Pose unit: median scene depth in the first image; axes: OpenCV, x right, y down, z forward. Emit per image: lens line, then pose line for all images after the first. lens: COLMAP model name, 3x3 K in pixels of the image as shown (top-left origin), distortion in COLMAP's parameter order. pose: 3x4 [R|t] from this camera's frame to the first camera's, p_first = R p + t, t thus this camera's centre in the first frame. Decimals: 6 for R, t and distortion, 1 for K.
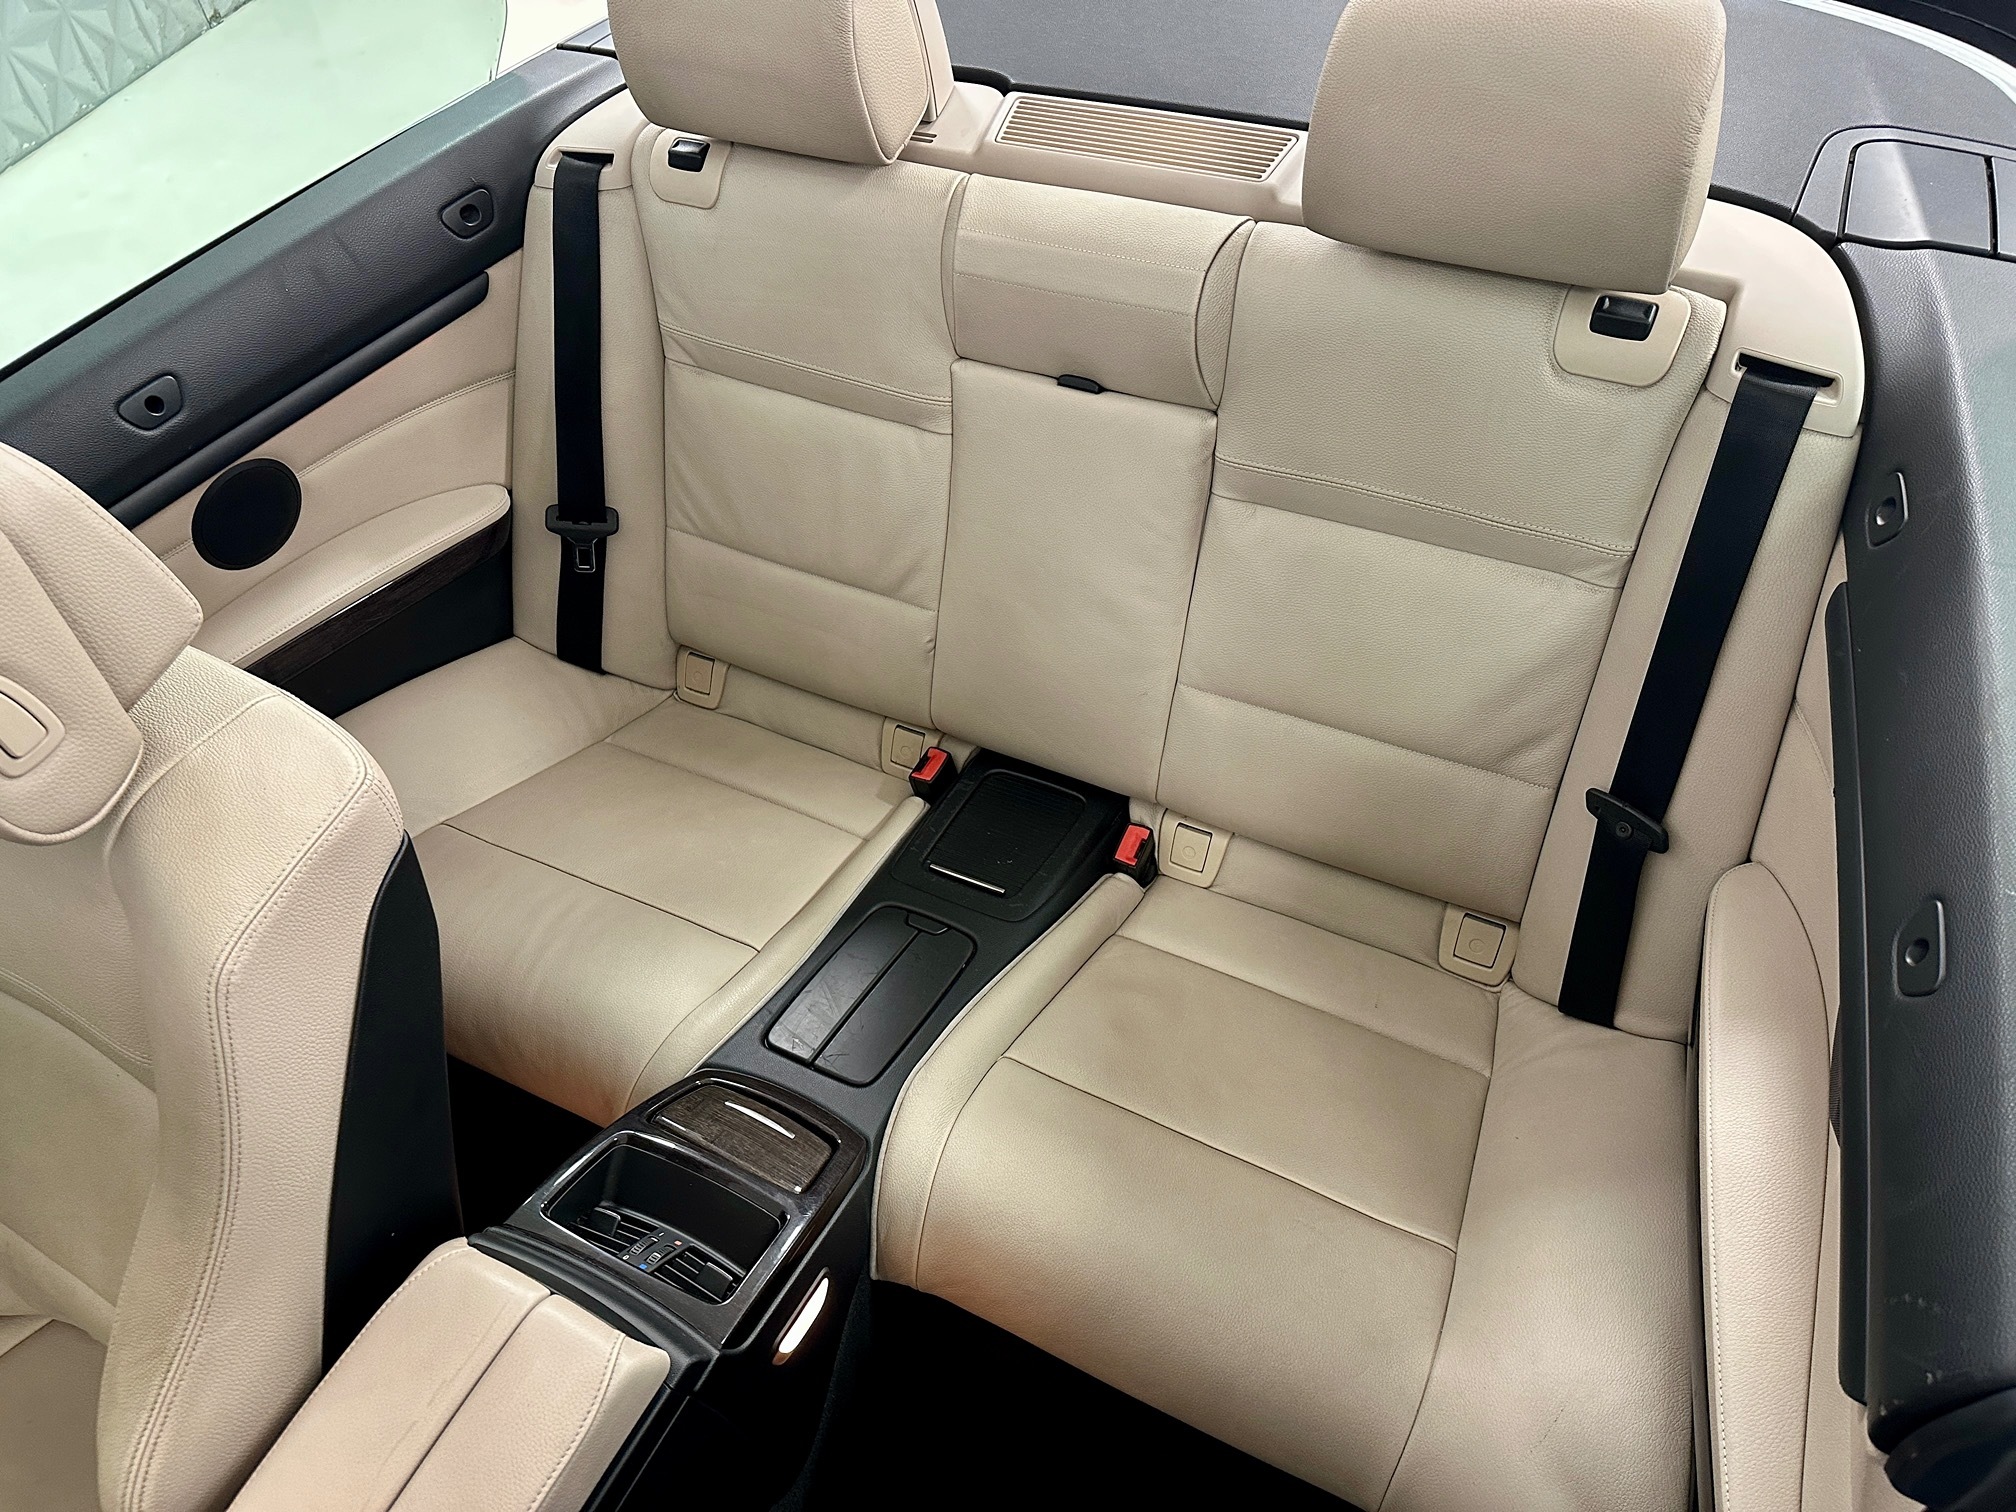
lens RADIAL K [[1445.7, 0, 1008.0], [0, 1445.7, 756.0], [0, 0, 1]] dist [-0.003495, -0.002477]
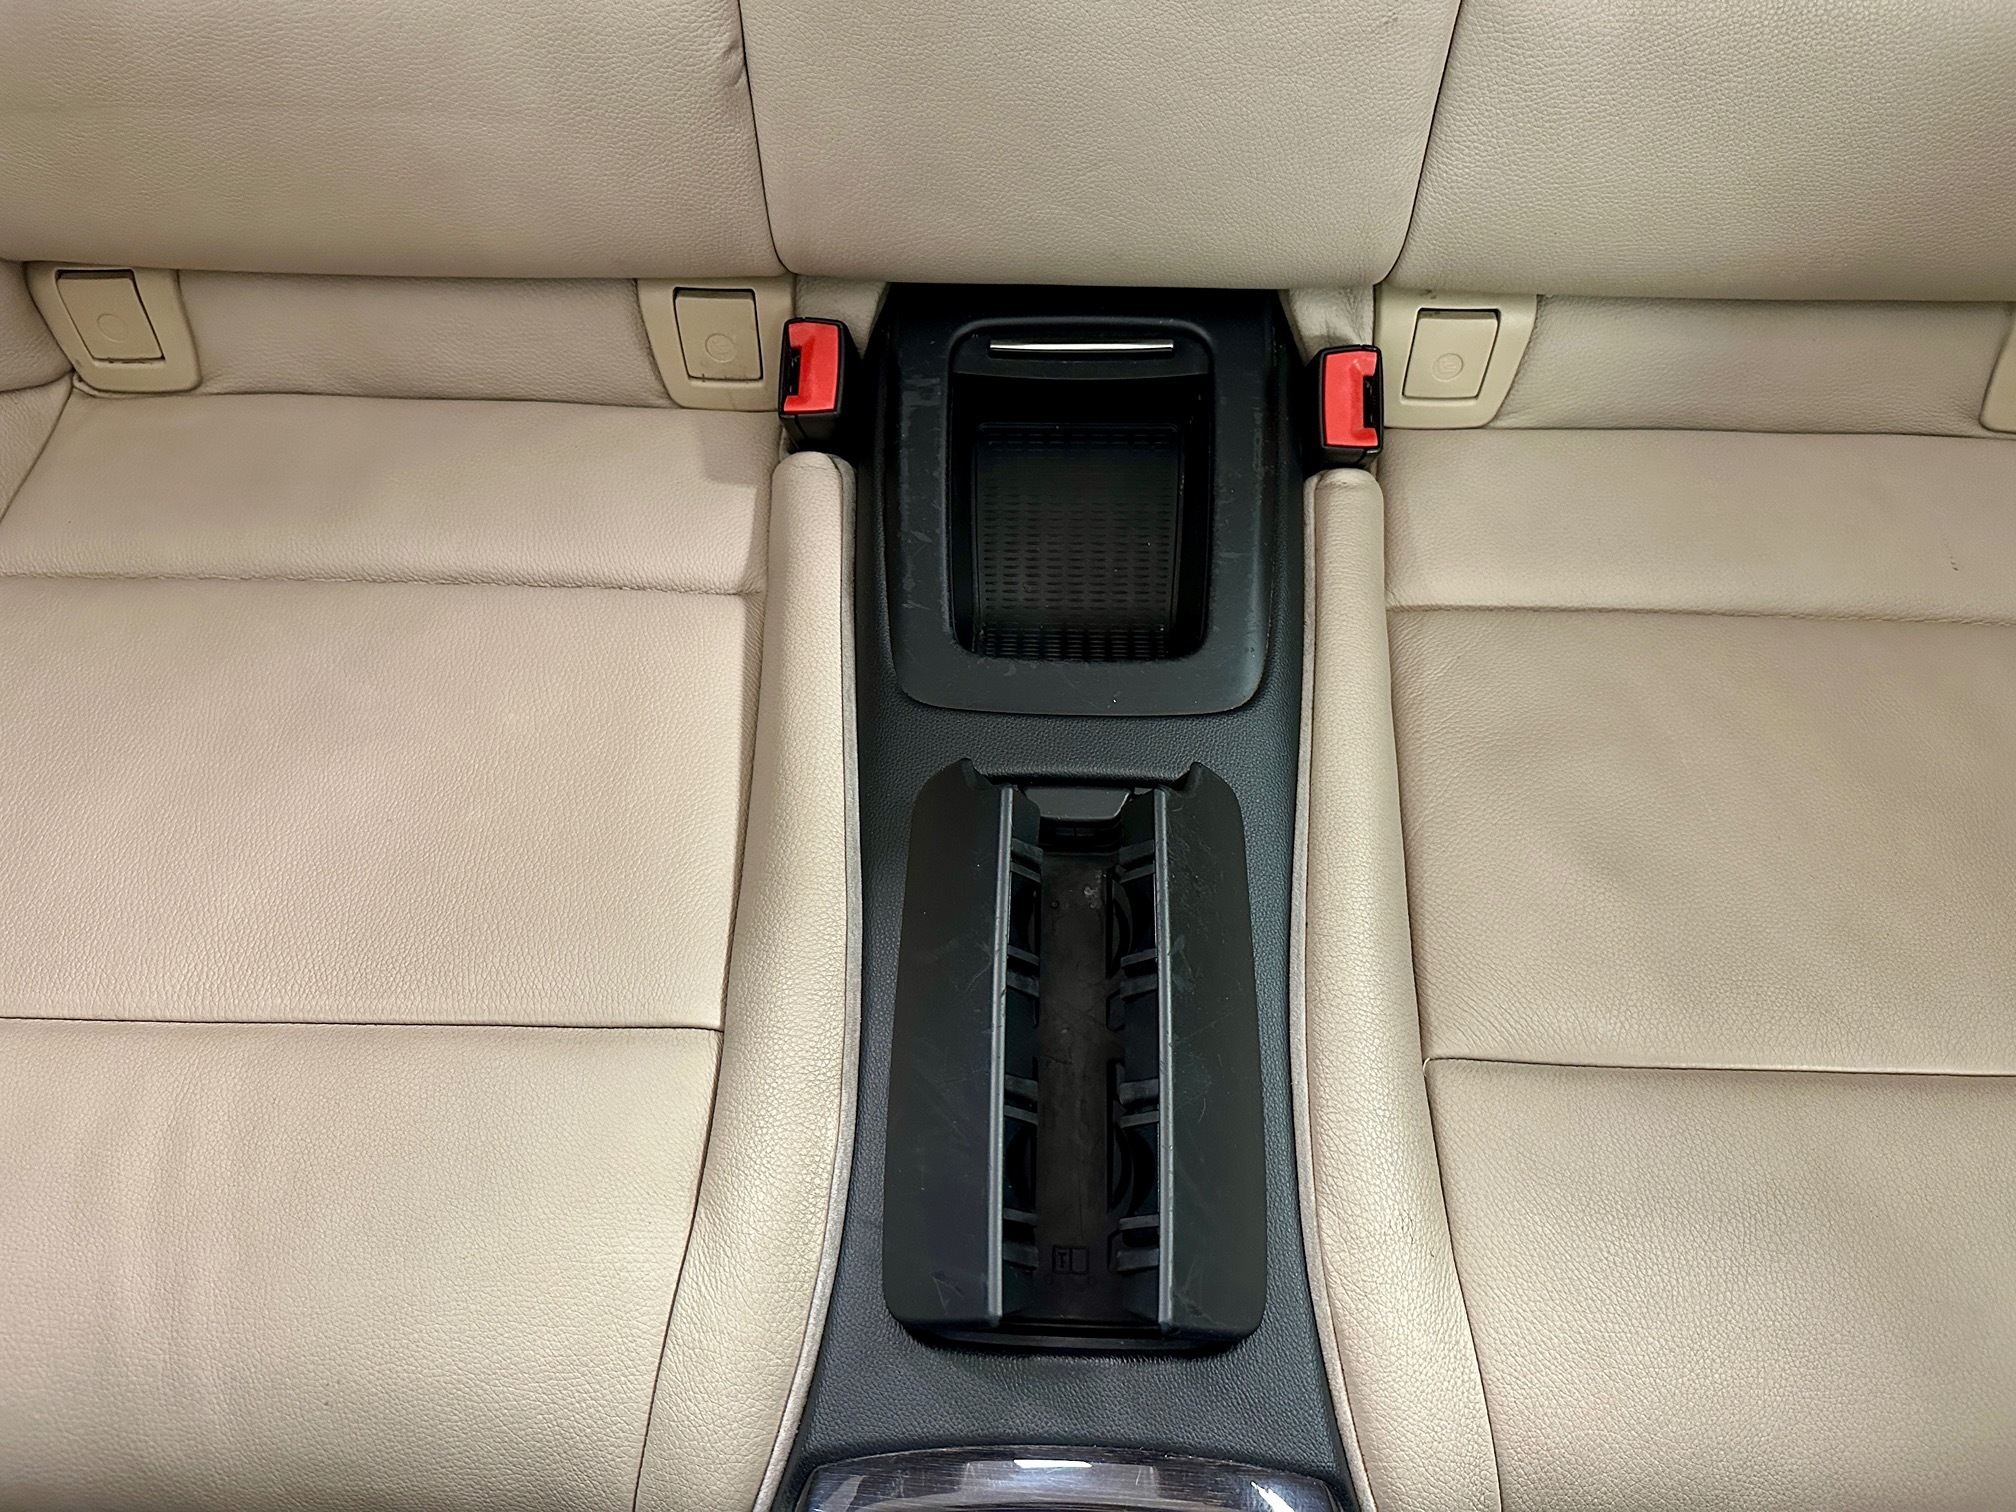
lens RADIAL K [[1445.7, 0, 1008.0], [0, 1445.7, 756.0], [0, 0, 1]] dist [-0.003495, -0.002477]
pose [[0.893684, -0.410380, 0.181433, -0.126412], [0.287129, 0.833769, 0.471578, -0.082119], [-0.344799, -0.369347, 0.862958, 0.583356]]
